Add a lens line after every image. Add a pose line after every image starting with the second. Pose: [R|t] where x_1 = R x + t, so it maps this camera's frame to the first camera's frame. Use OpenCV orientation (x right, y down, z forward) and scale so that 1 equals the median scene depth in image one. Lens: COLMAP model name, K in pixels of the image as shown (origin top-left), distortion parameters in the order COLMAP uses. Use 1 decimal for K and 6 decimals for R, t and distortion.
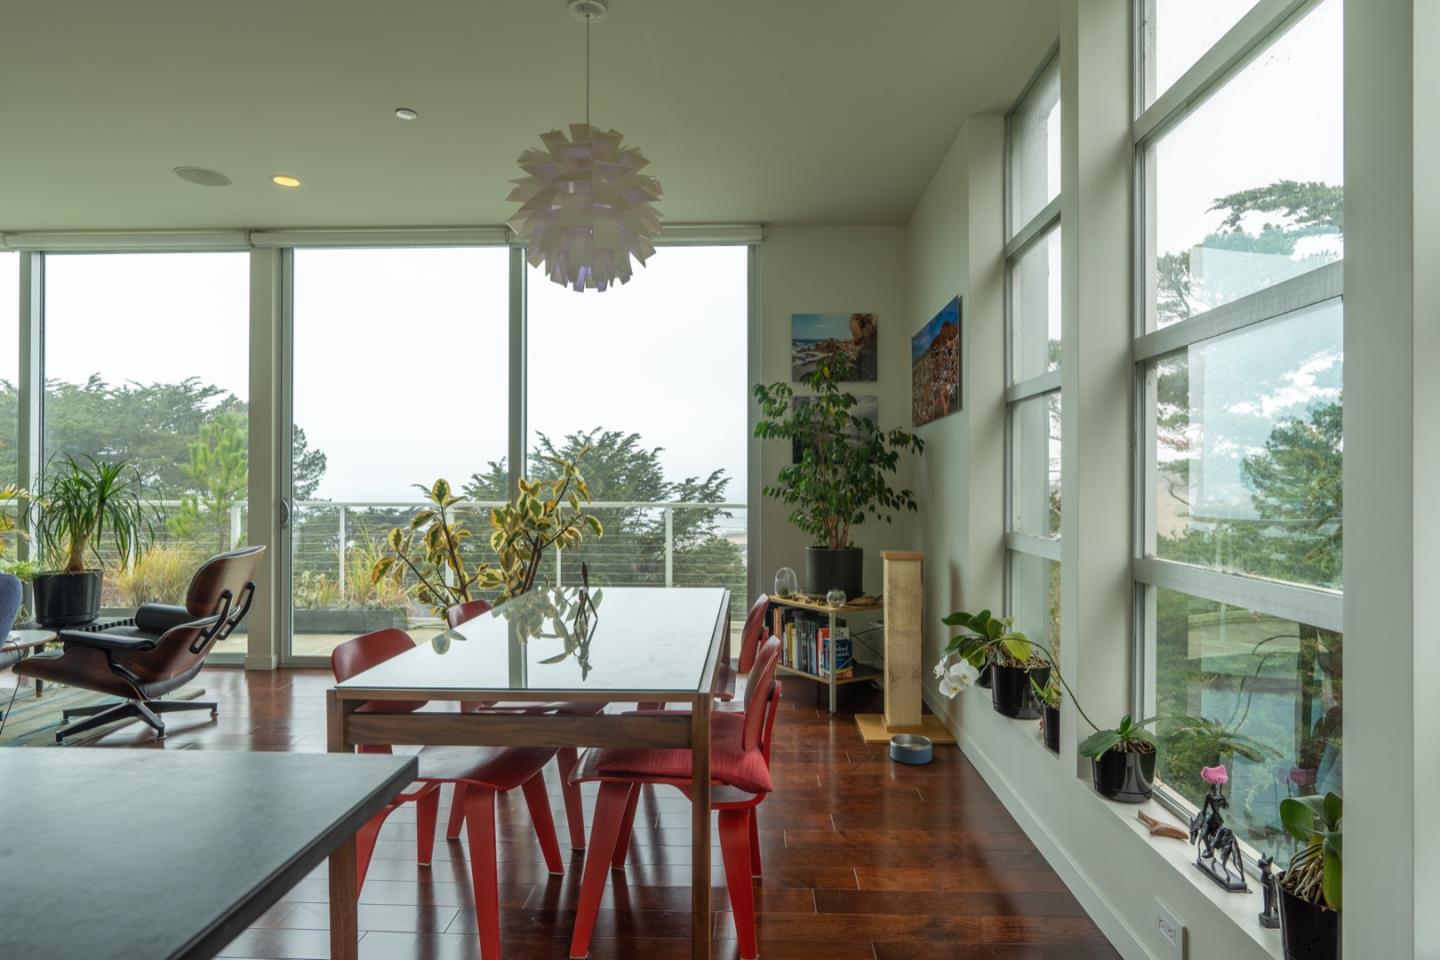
lens RADIAL K [[786.9, 0, 714.8], [0, 786.9, 479.0], [0, 0, 1]] dist [0.004529, -0.000985]
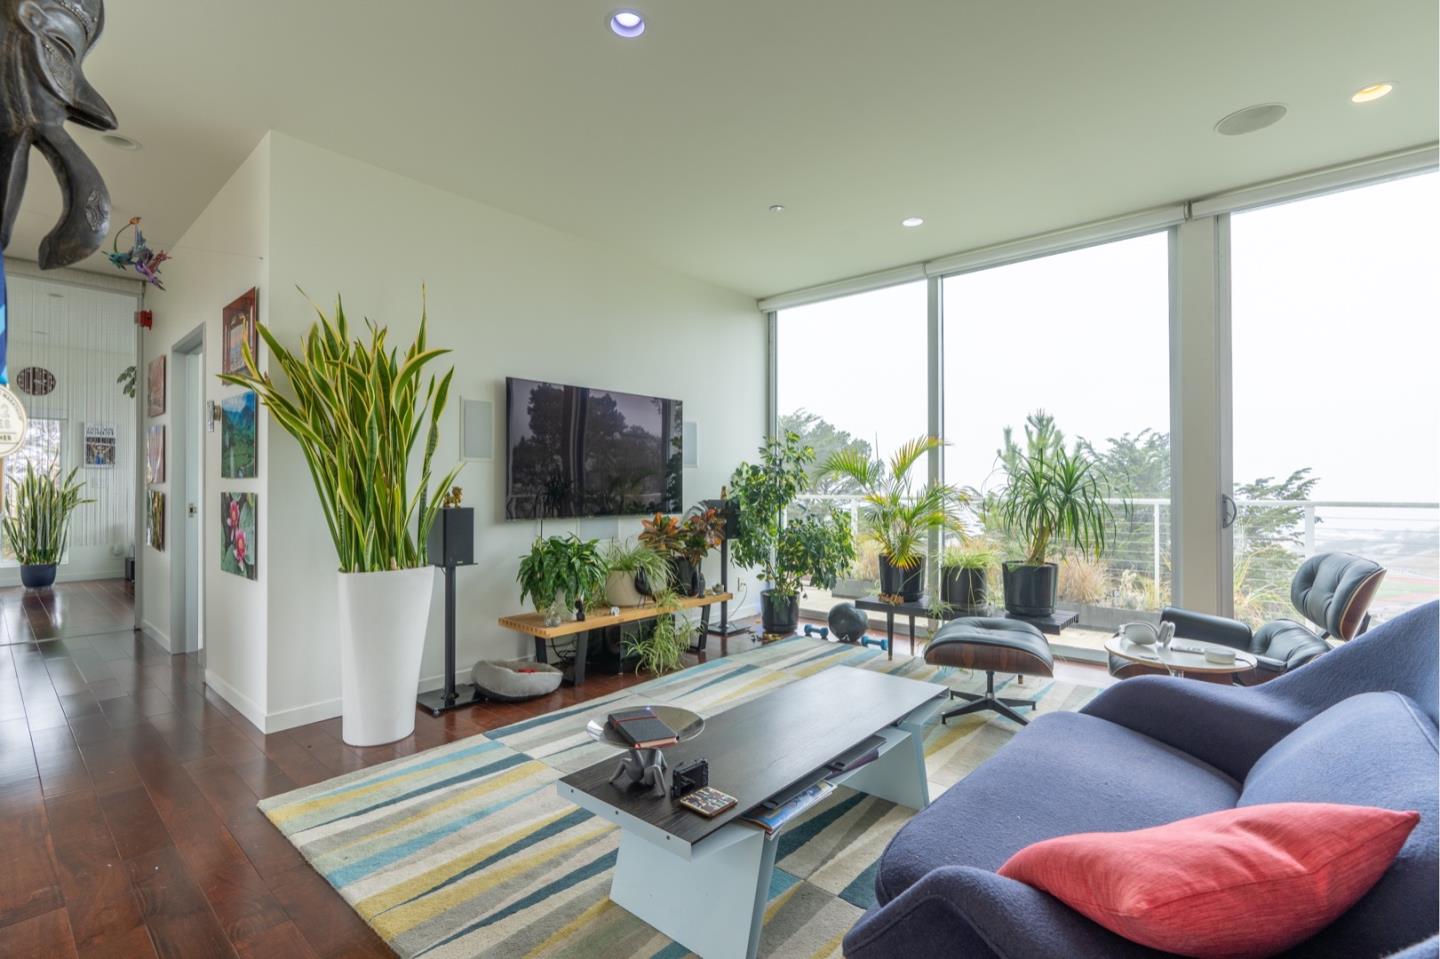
lens RADIAL K [[653.8, 0, 717.8], [0, 653.8, 478.4], [0, 0, 1]] dist [-0.002254, -0.000061]
pose [[0.784276, -0.008994, -0.620347, -0.566451], [0.005477, 0.999956, -0.007573, 0.009672], [0.620388, 0.002542, 0.784291, 0.067416]]
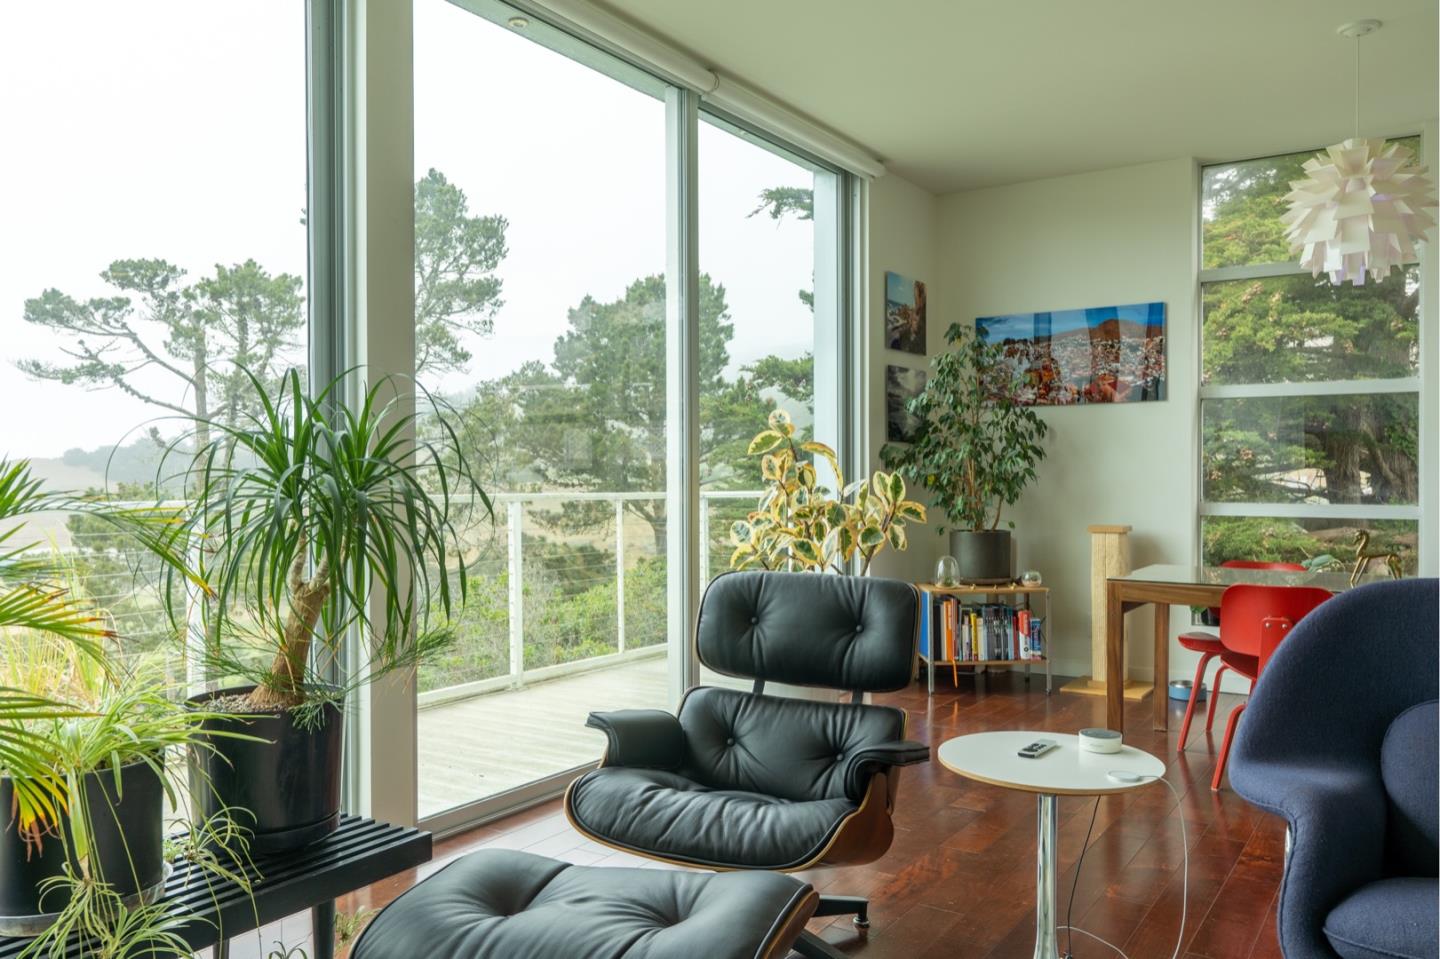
lens RADIAL K [[1108.8, 0, 713.7], [0, 1108.8, 482.9], [0, 0, 1]] dist [0.004695, -0.000200]
pose [[0.514949, -0.007586, 0.857187, -1.065985], [-0.005250, 0.999914, 0.012004, 0.013665], [-0.857205, -0.010682, 0.514865, 0.527967]]
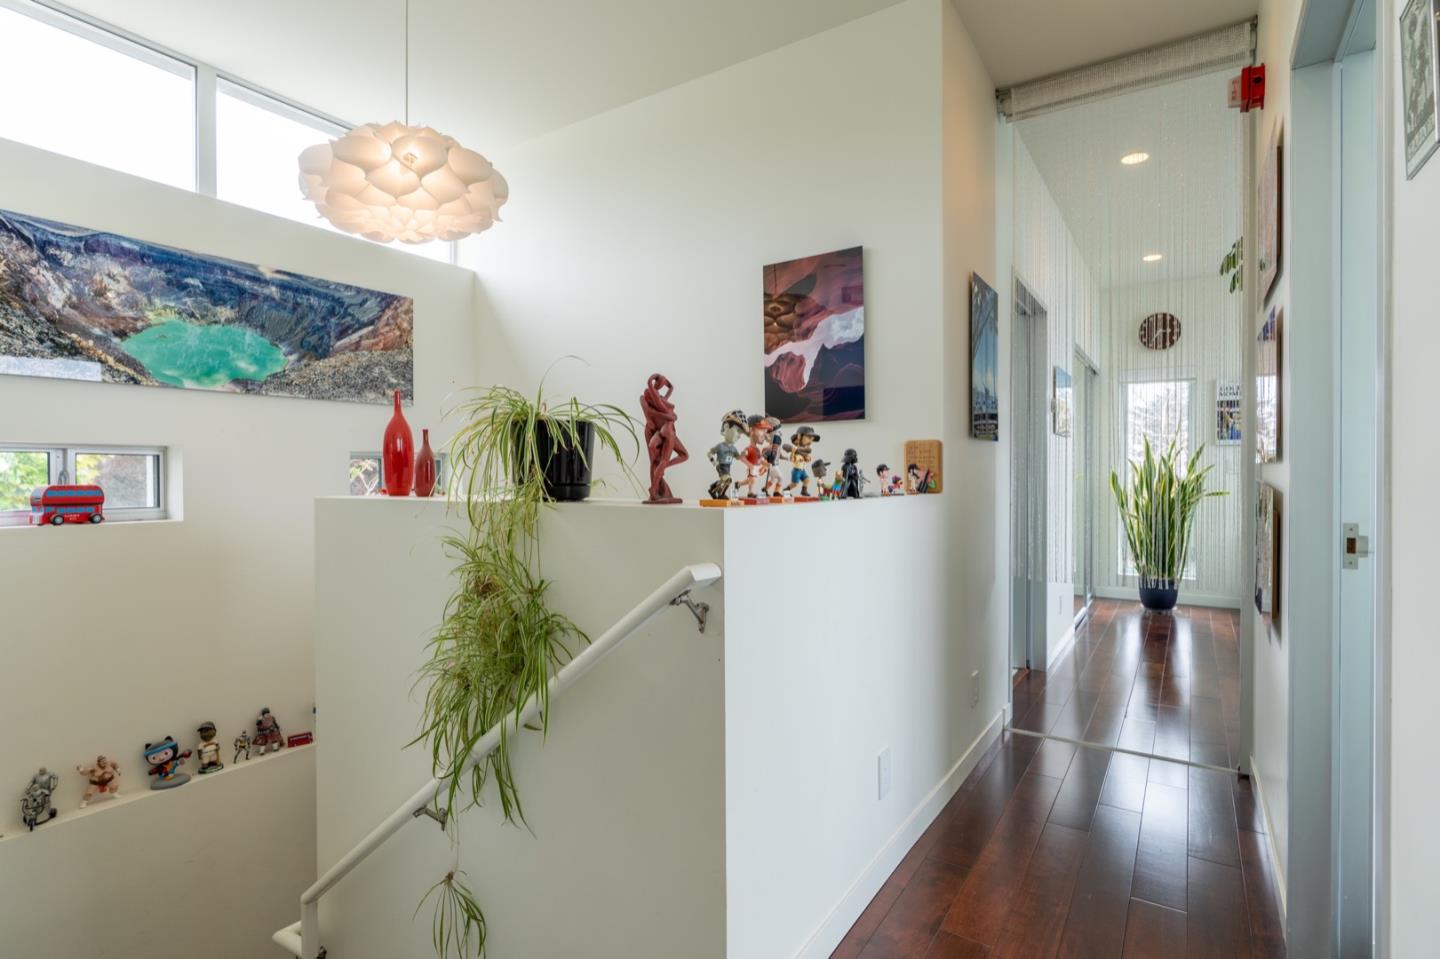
lens RADIAL K [[682.7, 0, 711.2], [0, 682.7, 482.6], [0, 0, 1]] dist [0.004481, -0.000142]
pose [[-0.537471, 0.009671, -0.843227, -1.301553], [0.005705, 0.999953, 0.007832, 0.011094], [0.843263, -0.000601, -0.537501, 0.250638]]
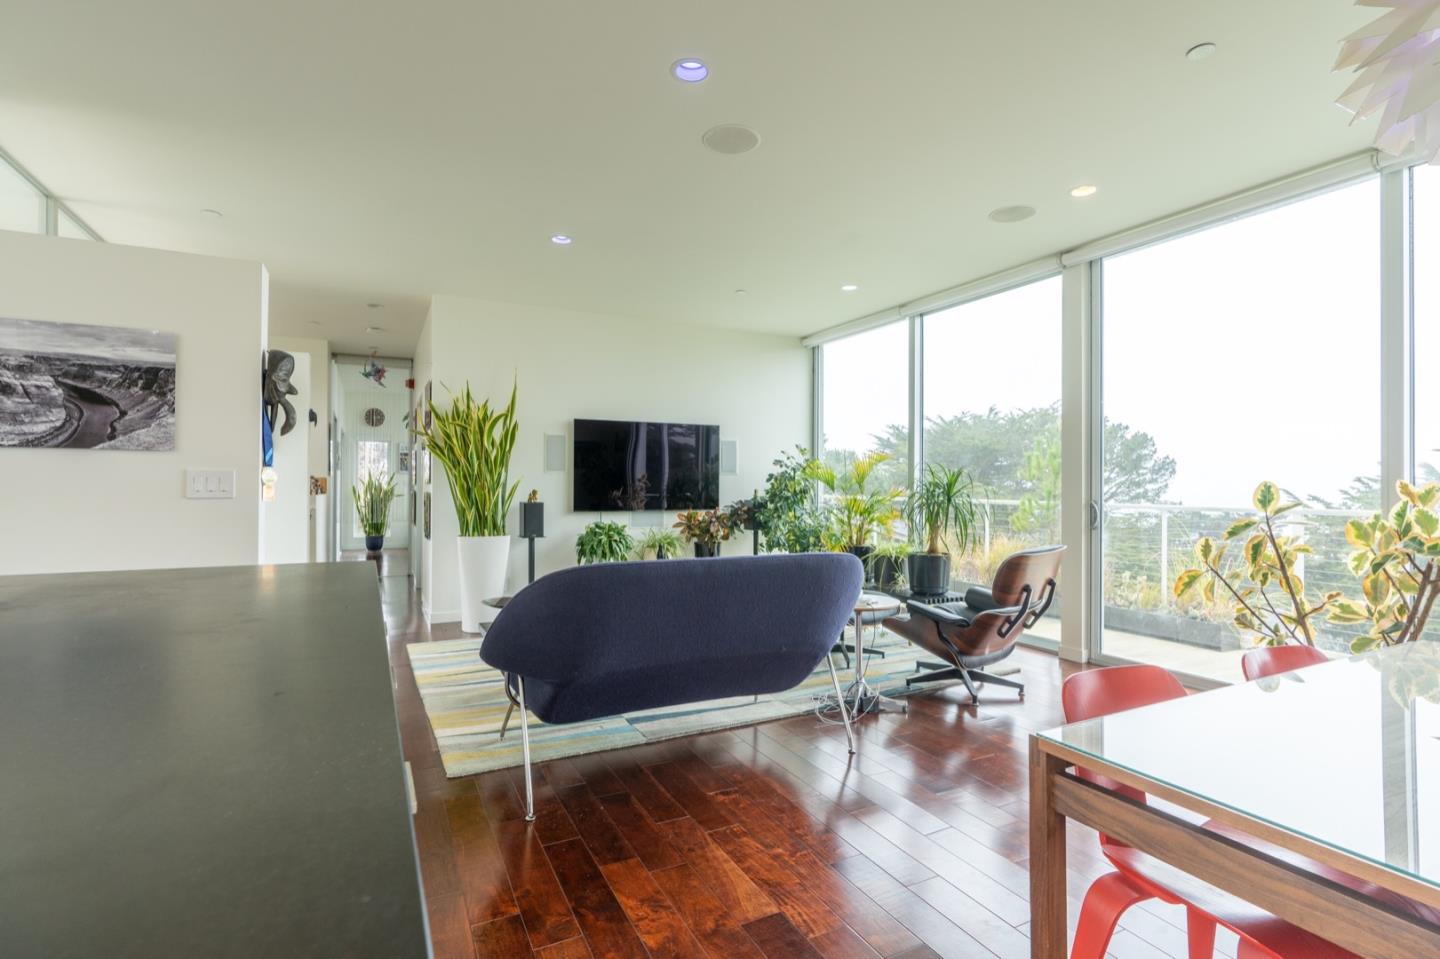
lens RADIAL K [[682.7, 0, 727.8], [0, 682.7, 478.8], [0, 0, 1]] dist [0.004481, -0.000142]
pose [[0.503796, -0.006338, -0.863800, -0.009488], [0.001283, 0.999977, -0.006589, 0.000874], [0.863822, 0.002211, 0.503793, 0.132751]]
